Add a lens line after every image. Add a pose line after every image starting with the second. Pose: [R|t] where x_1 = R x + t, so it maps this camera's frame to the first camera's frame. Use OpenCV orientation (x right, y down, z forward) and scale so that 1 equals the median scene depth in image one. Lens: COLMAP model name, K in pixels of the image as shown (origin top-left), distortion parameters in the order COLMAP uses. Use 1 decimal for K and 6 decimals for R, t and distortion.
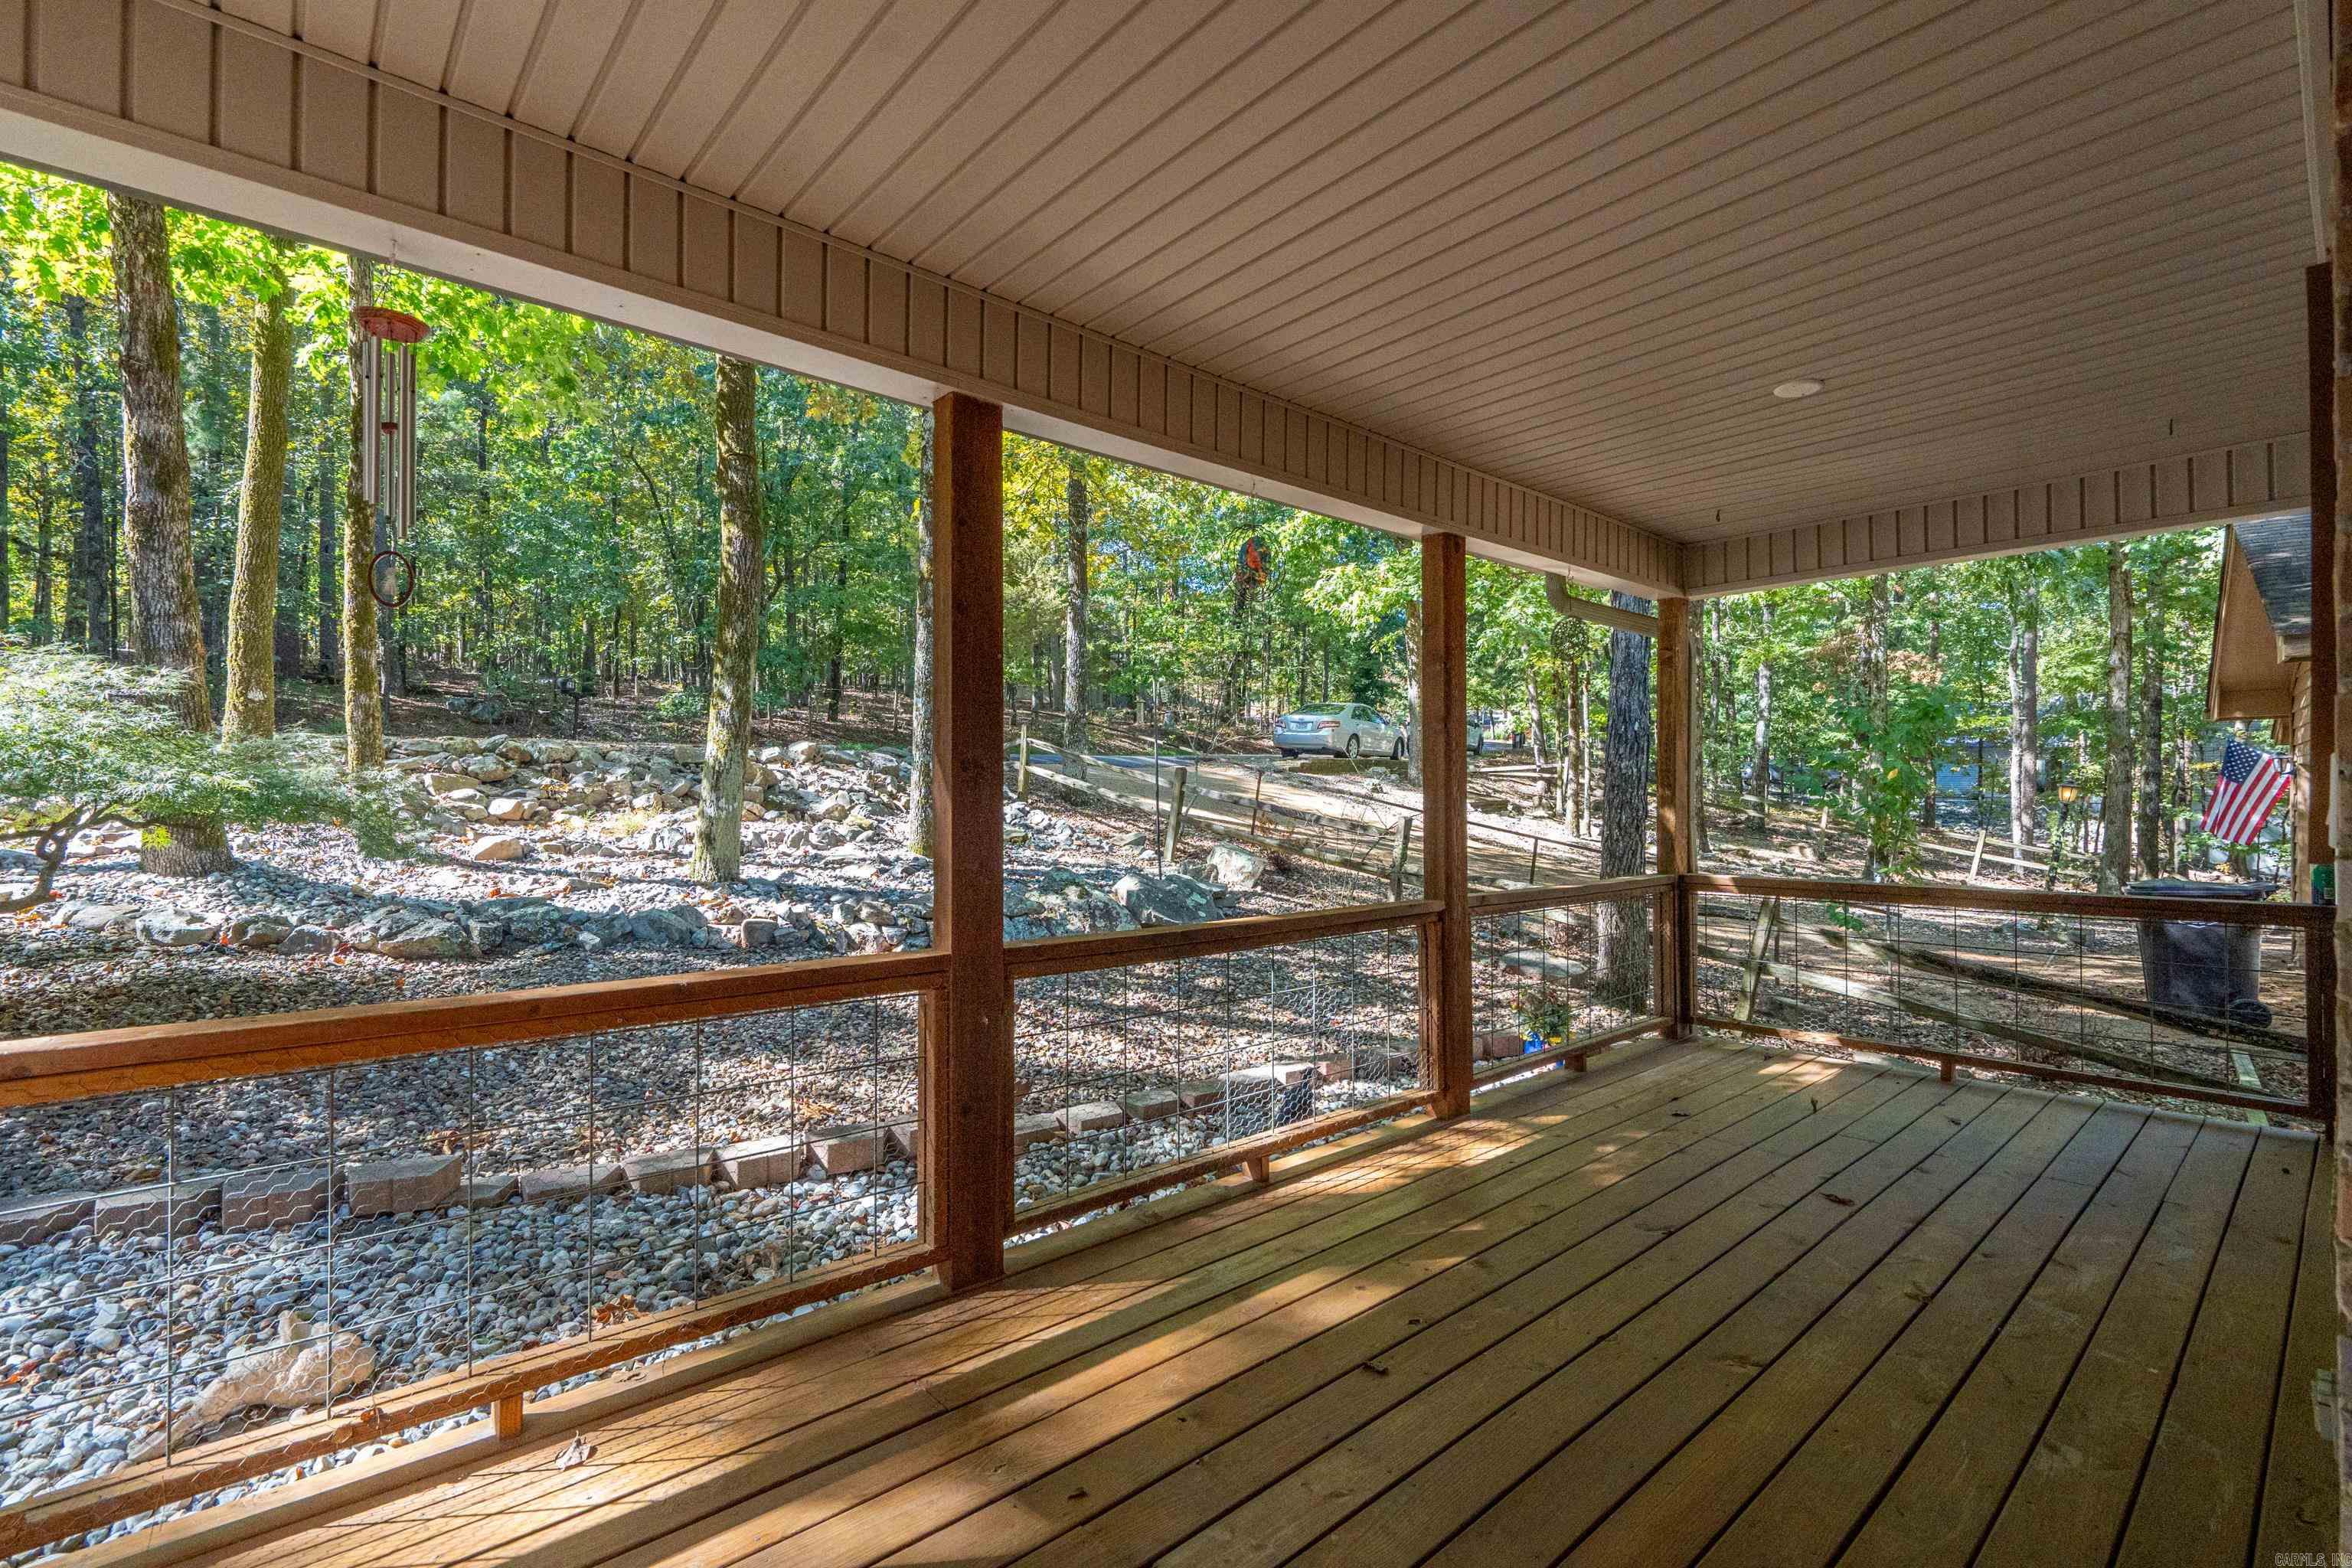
lens RADIAL K [[1073.2, 0, 1160.6], [0, 1073.2, 794.7], [0, 0, 1]] dist [-0.002953, 0.002254]
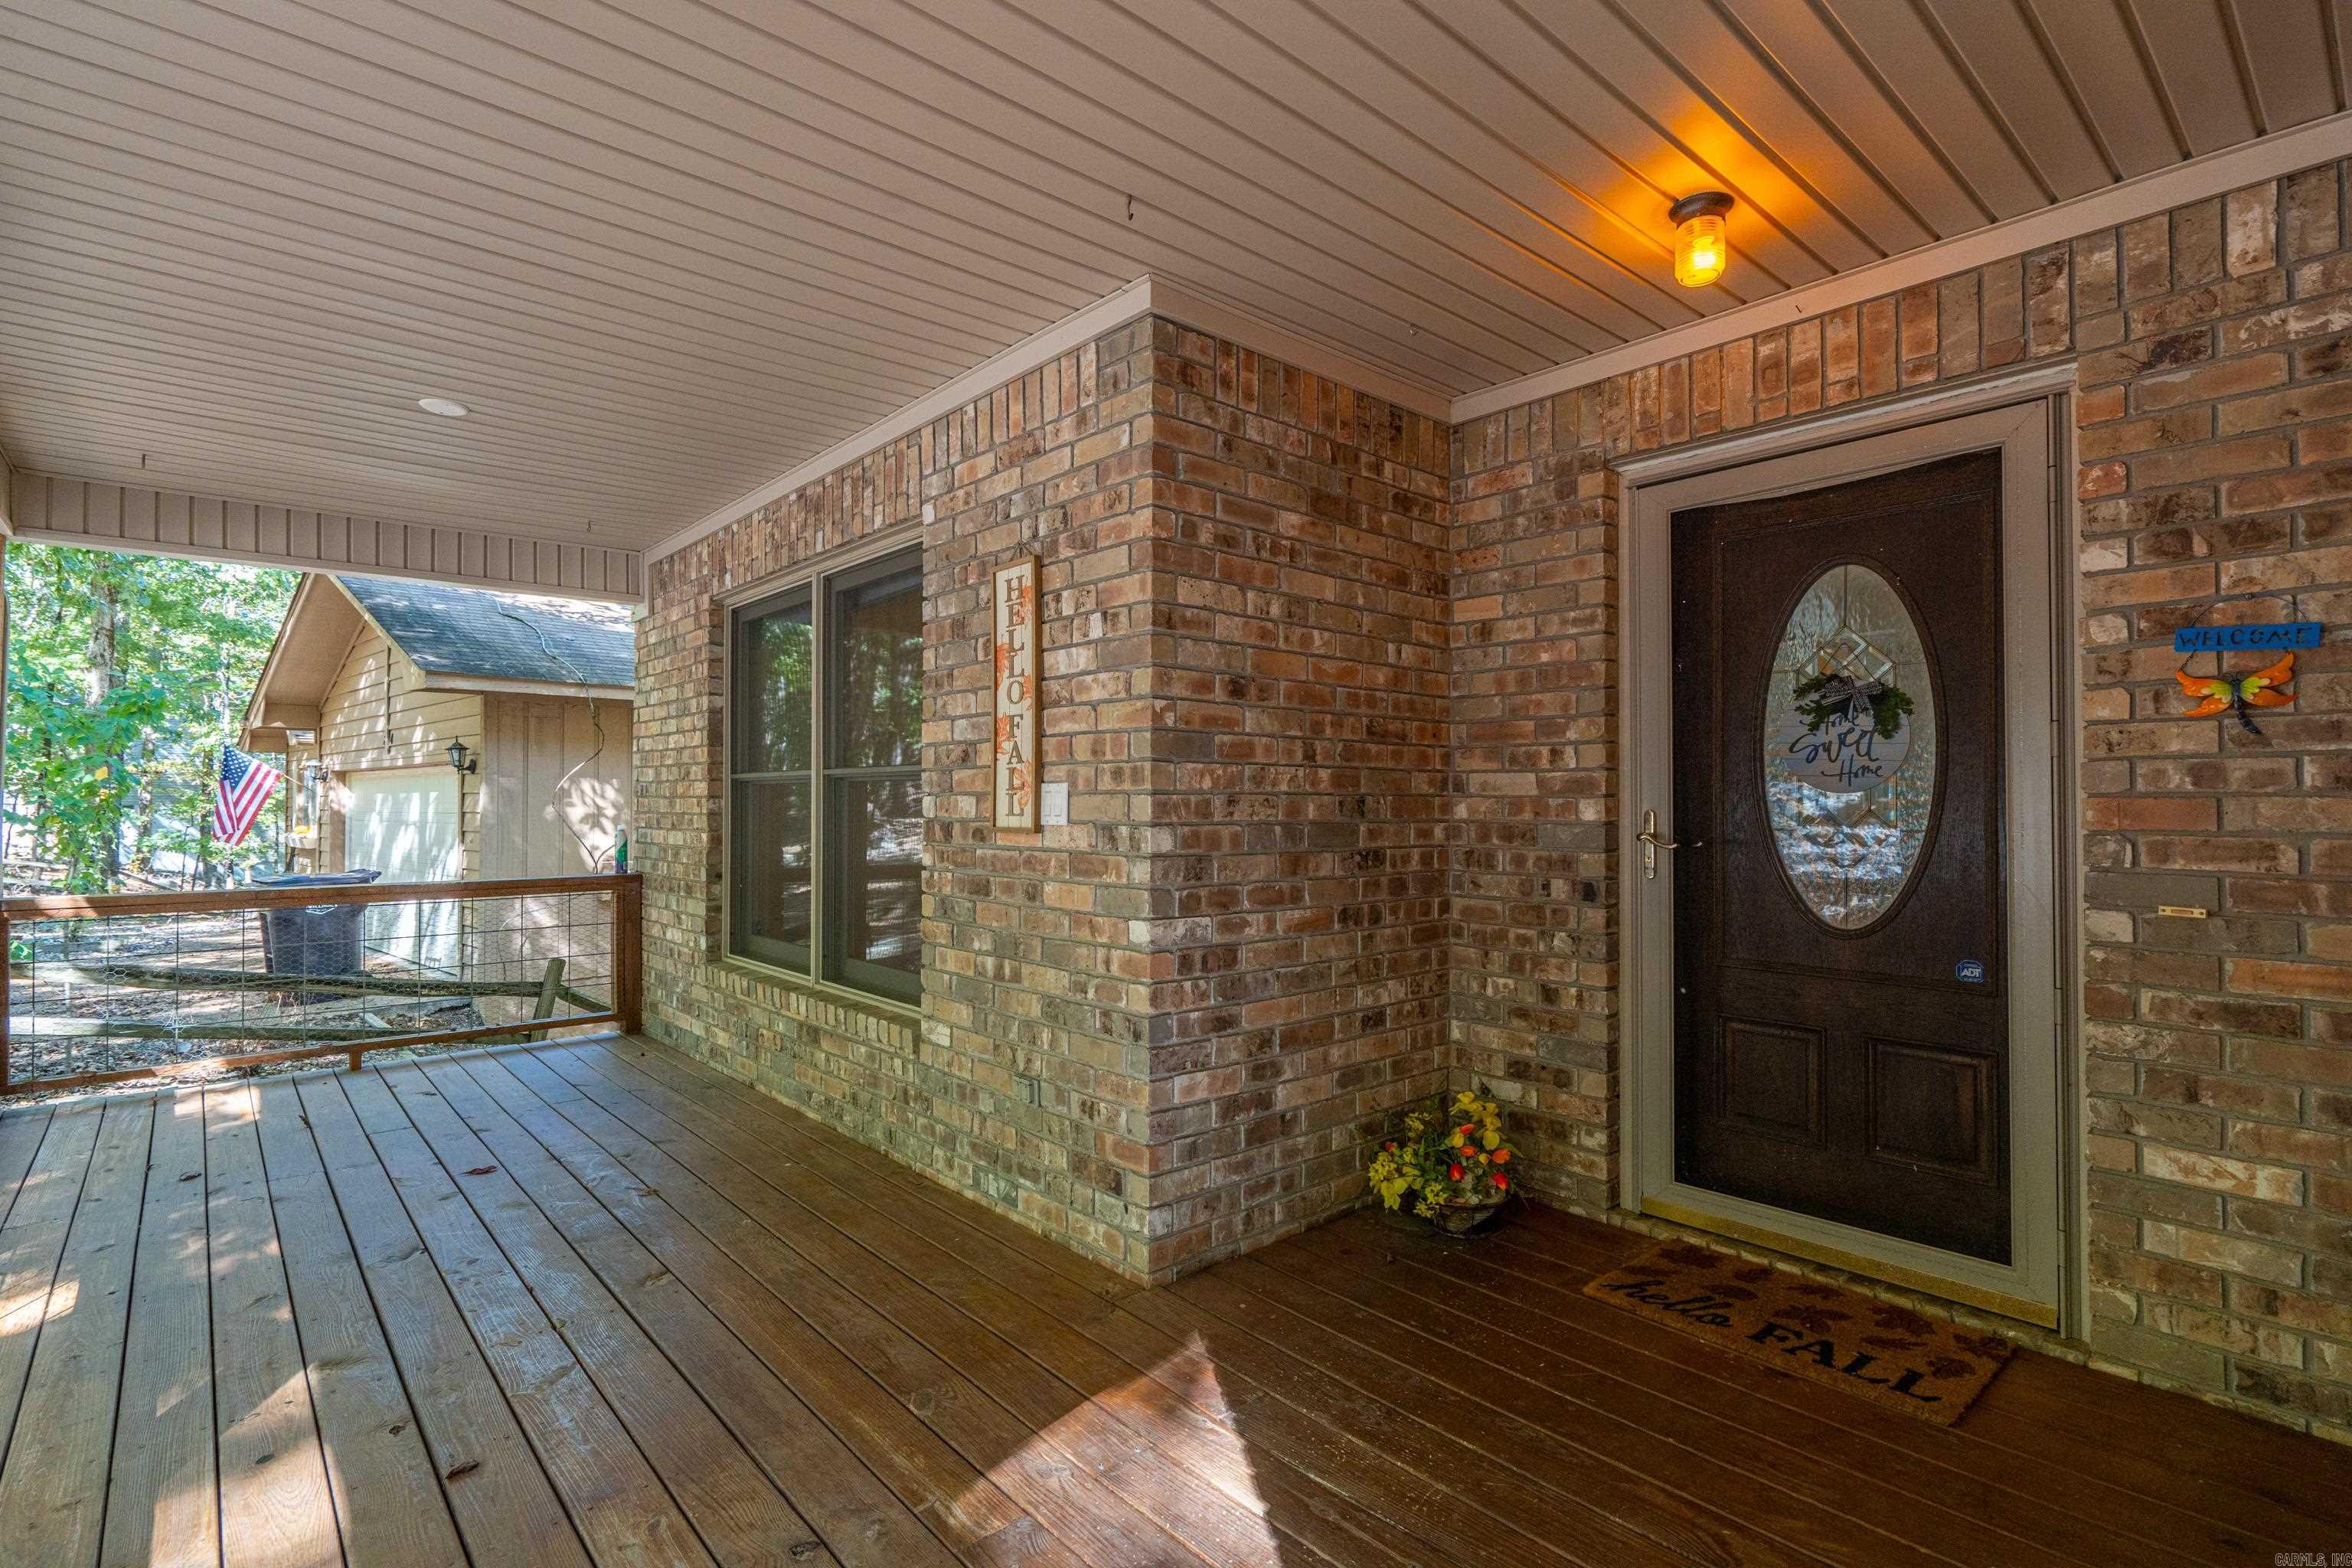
lens RADIAL K [[1073.2, 0, 1182.8], [0, 1073.2, 790.3], [0, 0, 1]] dist [-0.002953, 0.002254]
pose [[-0.024193, 0.013756, 0.999613, -0.465162], [-0.008687, 0.999865, -0.013970, 0.001276], [-0.999670, -0.009022, -0.024070, 0.311737]]
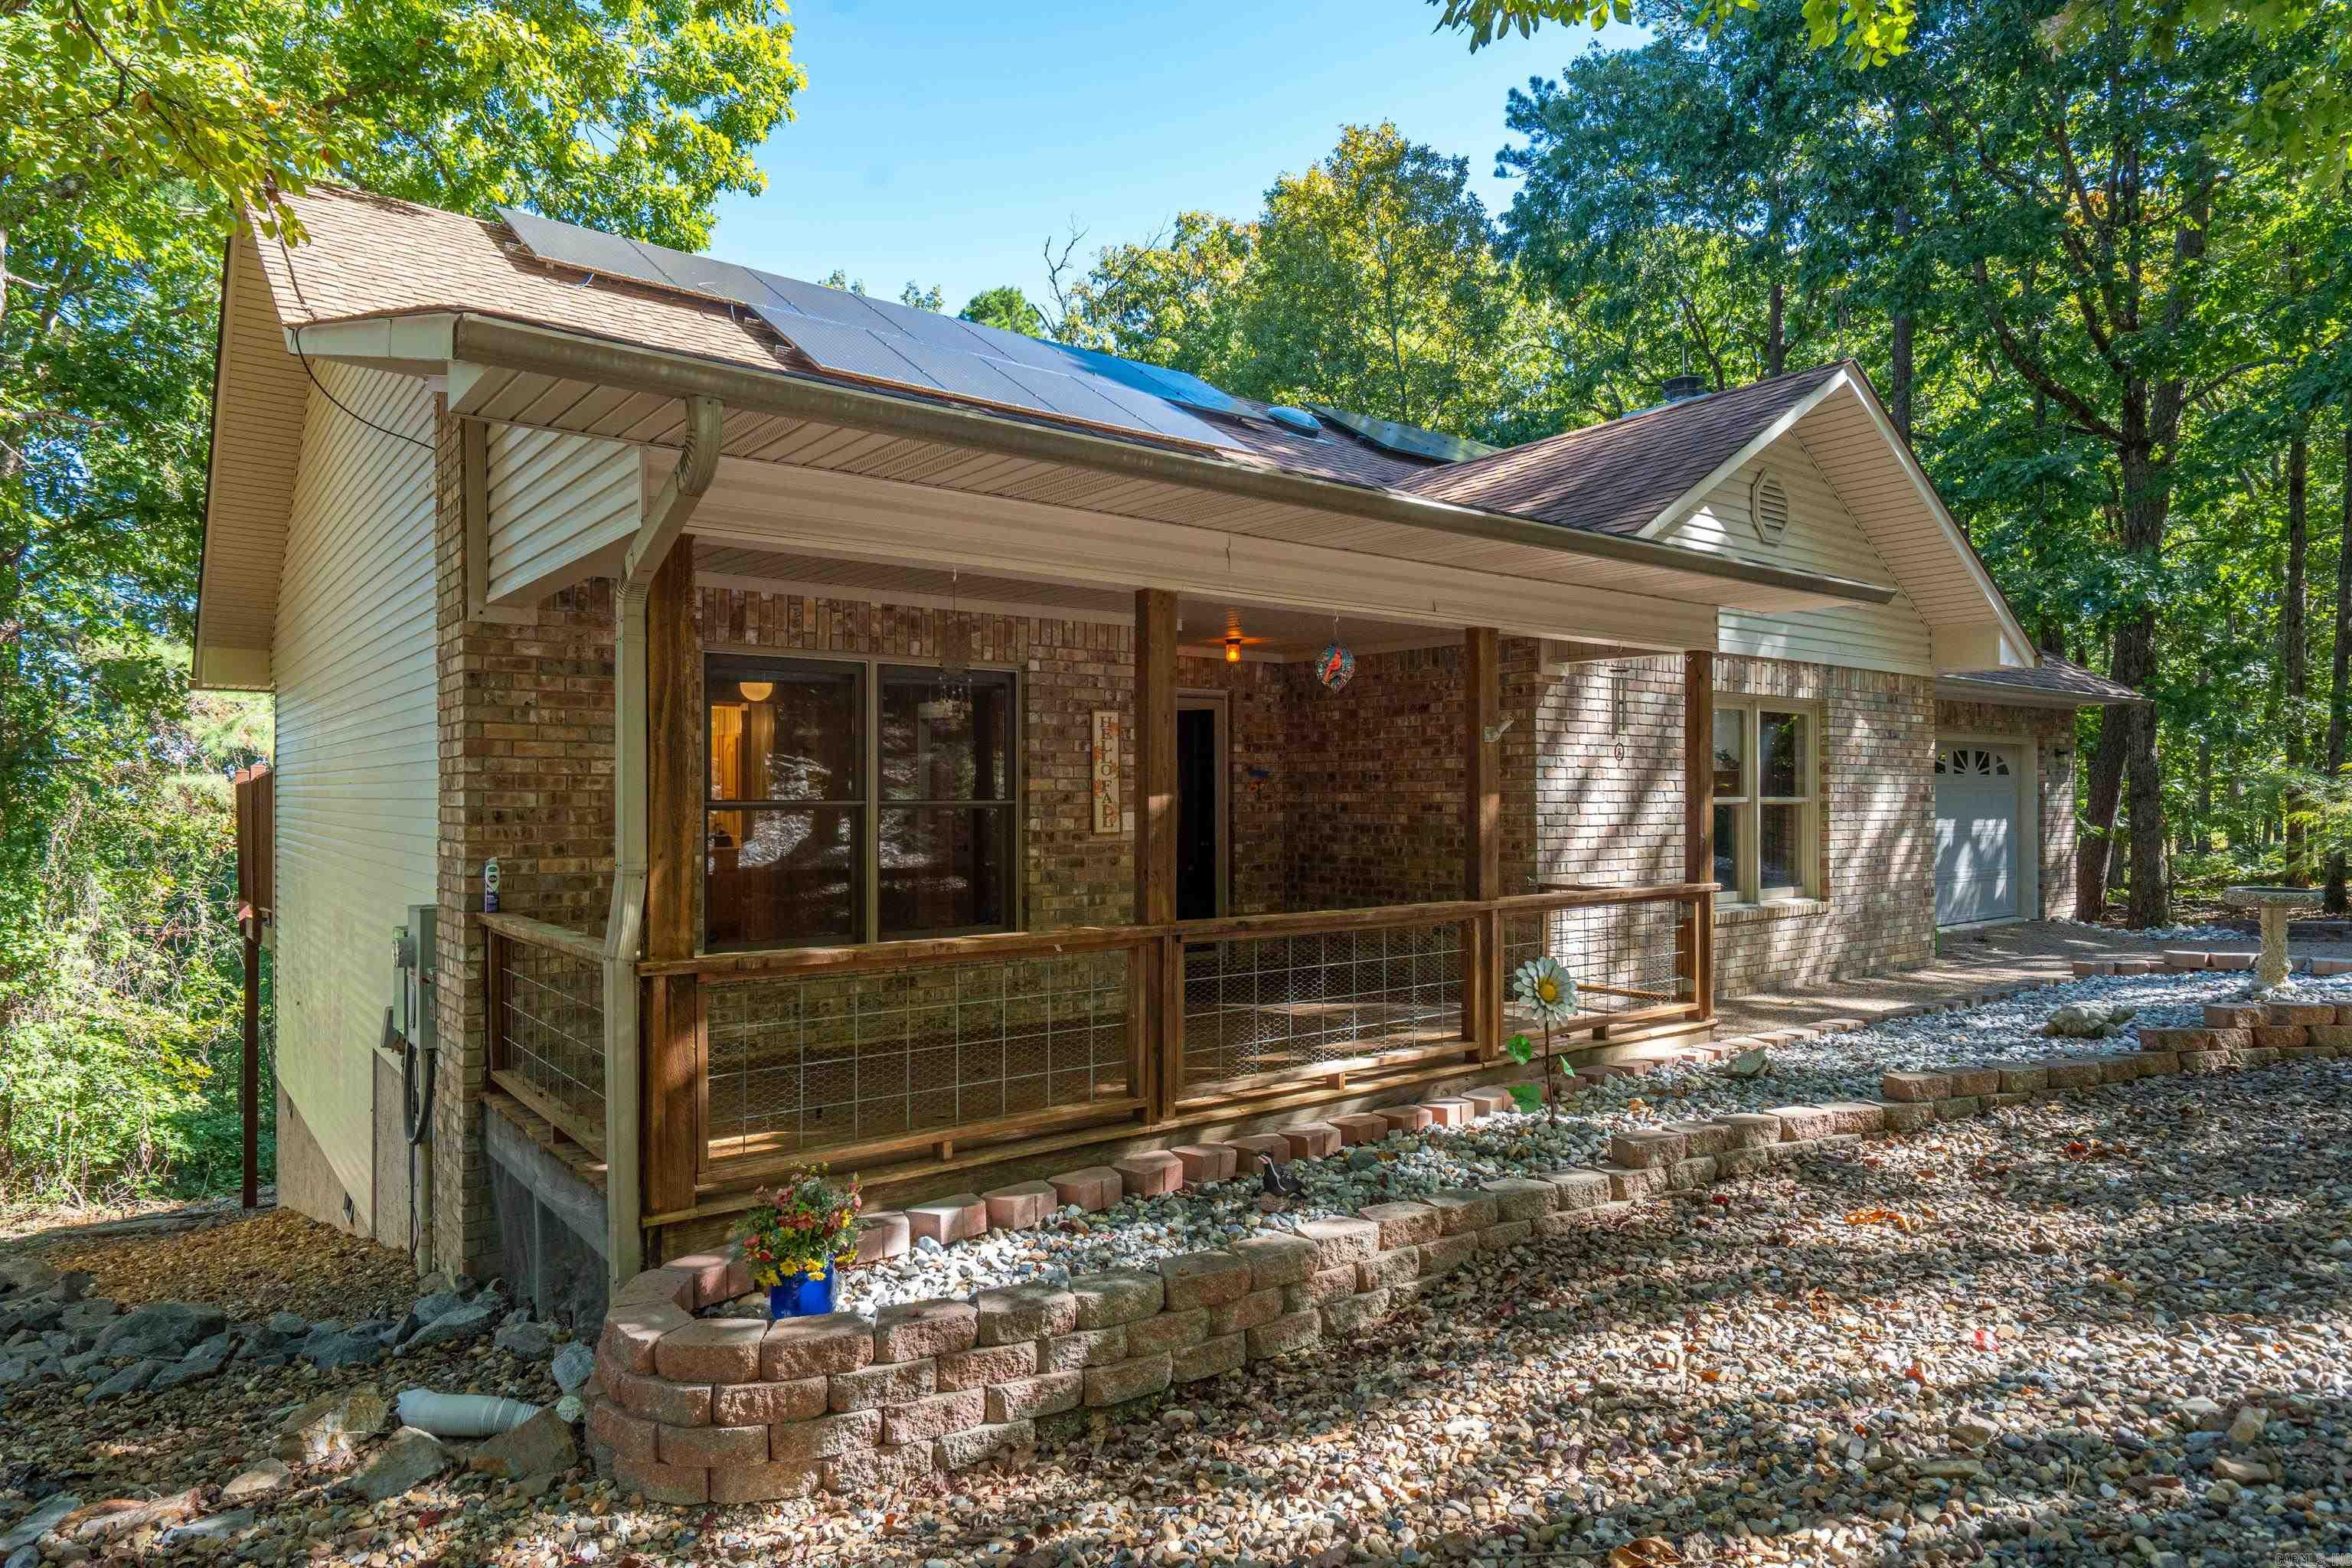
lens RADIAL K [[1348.0, 0, 1175.1], [0, 1348.0, 790.4], [0, 0, 1]] dist [-0.001861, -0.000570]
pose [[-0.998836, 0.003665, 0.048088, 0.223560], [0.003100, 0.999925, -0.011829, -0.027108], [-0.048128, -0.011666, -0.998773, 2.984630]]
